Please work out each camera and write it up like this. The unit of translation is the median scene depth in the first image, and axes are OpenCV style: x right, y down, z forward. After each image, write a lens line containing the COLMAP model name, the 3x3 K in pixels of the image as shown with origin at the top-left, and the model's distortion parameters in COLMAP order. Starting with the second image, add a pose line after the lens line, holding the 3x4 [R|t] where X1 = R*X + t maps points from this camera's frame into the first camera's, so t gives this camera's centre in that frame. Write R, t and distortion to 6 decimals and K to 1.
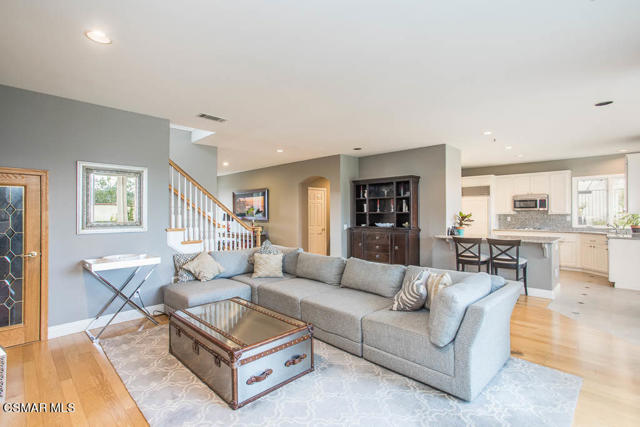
lens RADIAL K [[308.3, 0, 316.1], [0, 308.3, 213.1], [0, 0, 1]] dist [-0.027152, 0.013812]
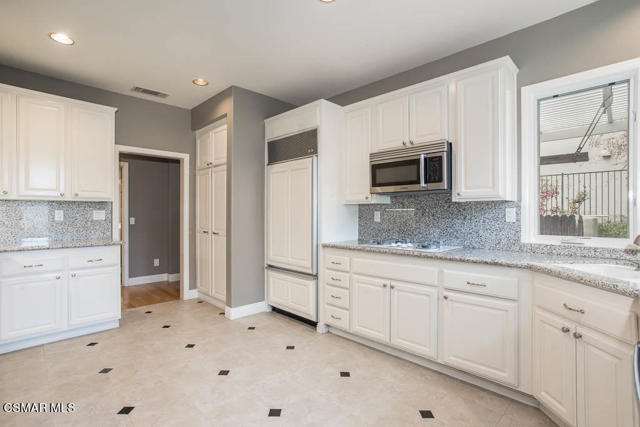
lens RADIAL K [[308.3, 0, 321.4], [0, 308.3, 215.6], [0, 0, 1]] dist [-0.027152, 0.013812]
pose [[0.999984, 0.005339, -0.001815, 0.618122], [-0.005327, 0.999967, 0.006090, 0.016908], [0.001848, -0.006080, 0.999980, 0.664333]]
